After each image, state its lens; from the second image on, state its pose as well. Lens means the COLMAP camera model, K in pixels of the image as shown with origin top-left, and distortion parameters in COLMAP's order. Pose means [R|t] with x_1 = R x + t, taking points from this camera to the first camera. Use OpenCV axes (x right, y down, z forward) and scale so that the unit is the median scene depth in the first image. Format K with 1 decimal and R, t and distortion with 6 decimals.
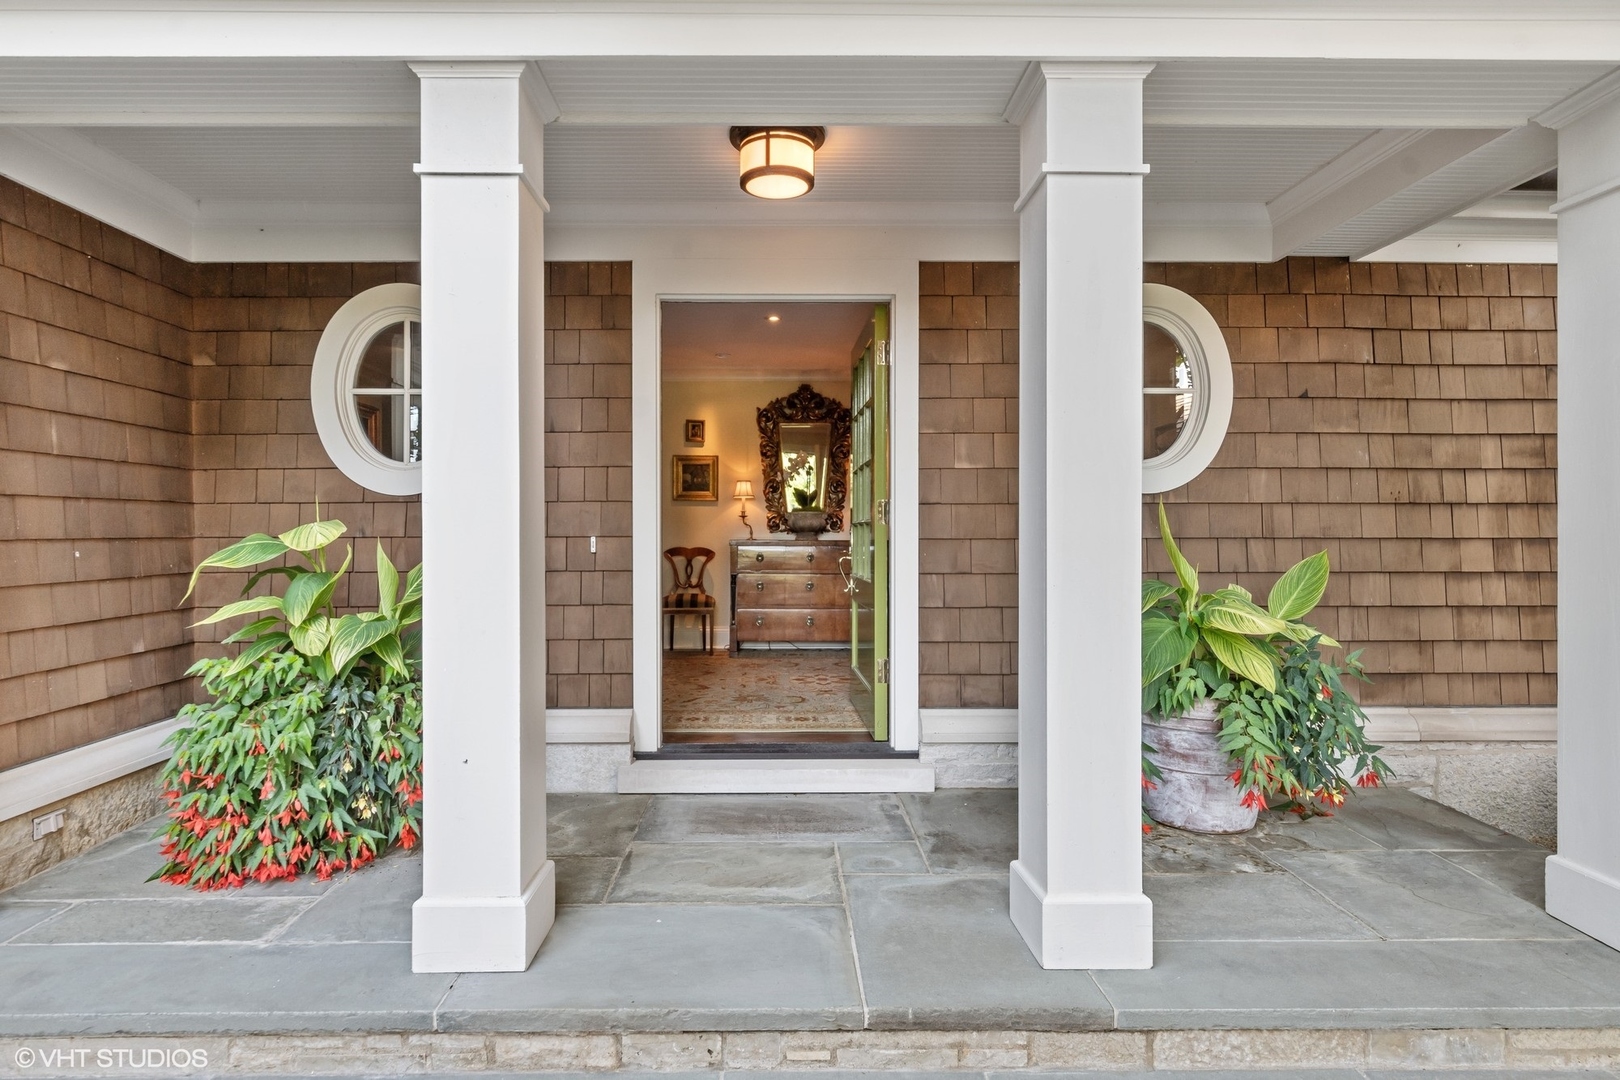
lens RADIAL K [[914.3, 0, 803.8], [0, 914.3, 537.2], [0, 0, 1]] dist [0.003523, 0.000409]
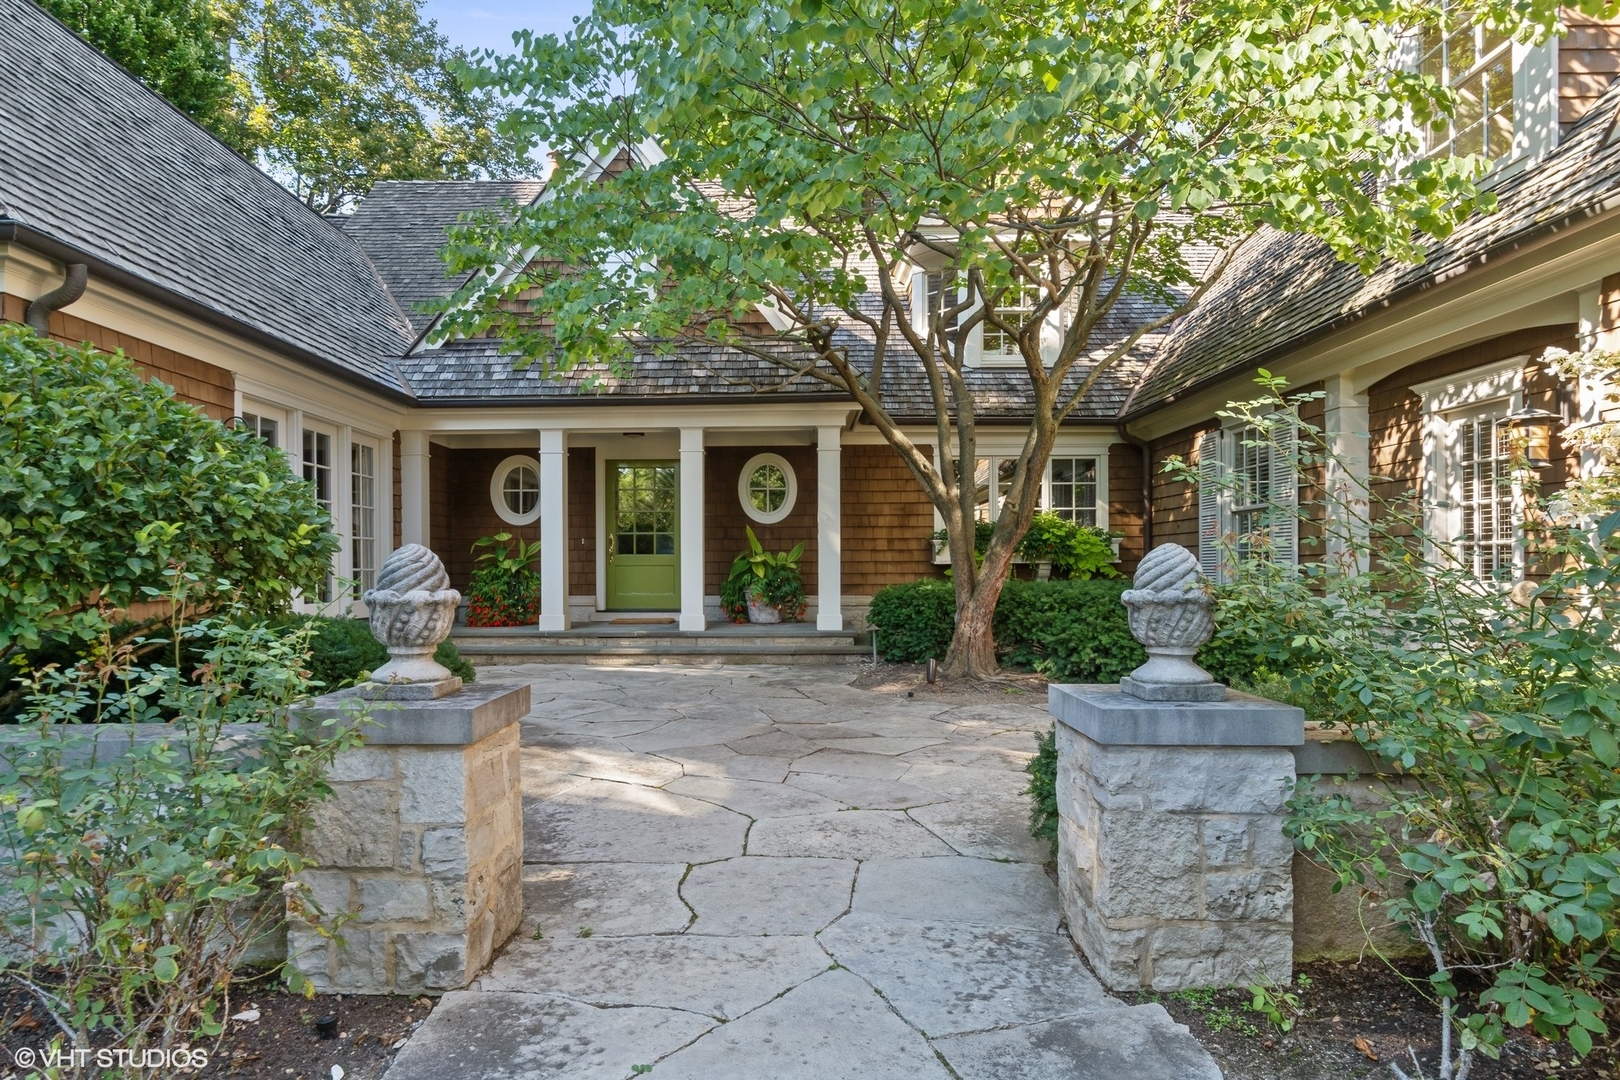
lens RADIAL K [[878.4, 0, 772.4], [0, 878.4, 574.7], [0, 0, 1]] dist [0.008609, 0.000497]
pose [[0.999267, -0.002282, -0.038214, 0.599839], [0.002598, 0.999963, 0.008218, 0.113198], [0.038194, -0.008311, 0.999236, -2.223062]]
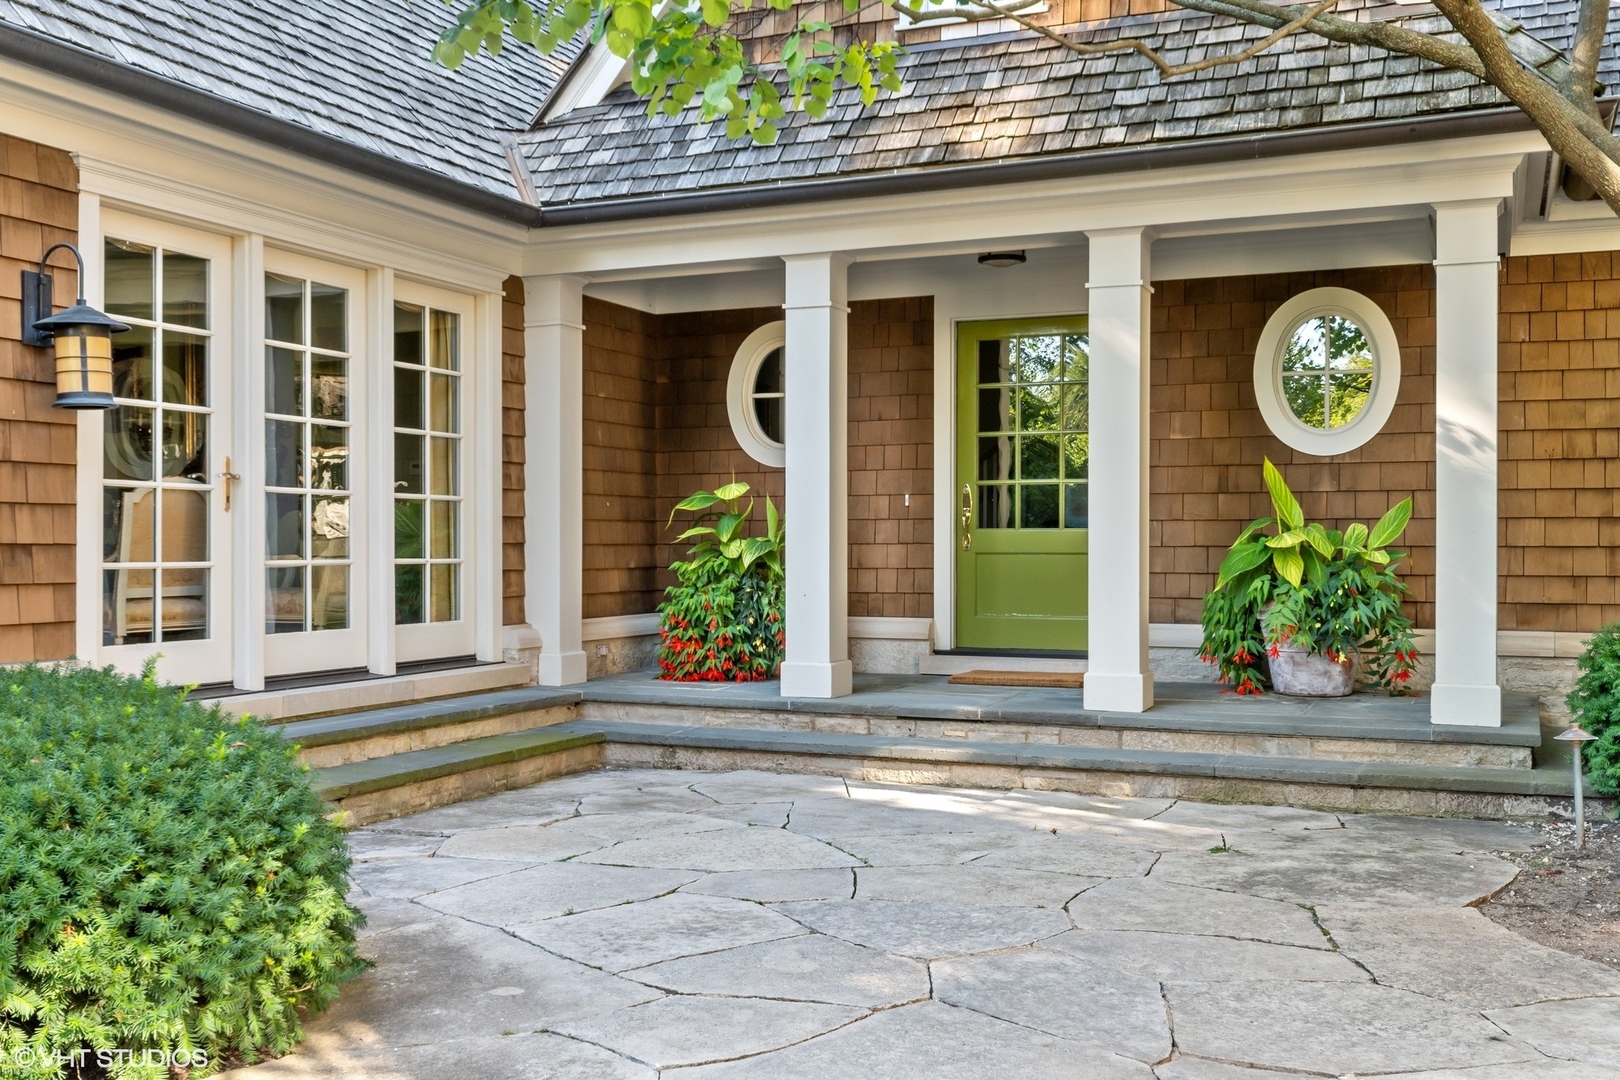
lens RADIAL K [[1602.4, 0, 803.1], [0, 1602.4, 549.7], [0, 0, 1]] dist [-0.001016, 0.000000]
pose [[0.913835, 0.002940, -0.406075, 0.735936], [-0.002056, 0.999994, 0.002612, 0.092276], [0.406081, -0.001552, 0.913836, -1.547510]]
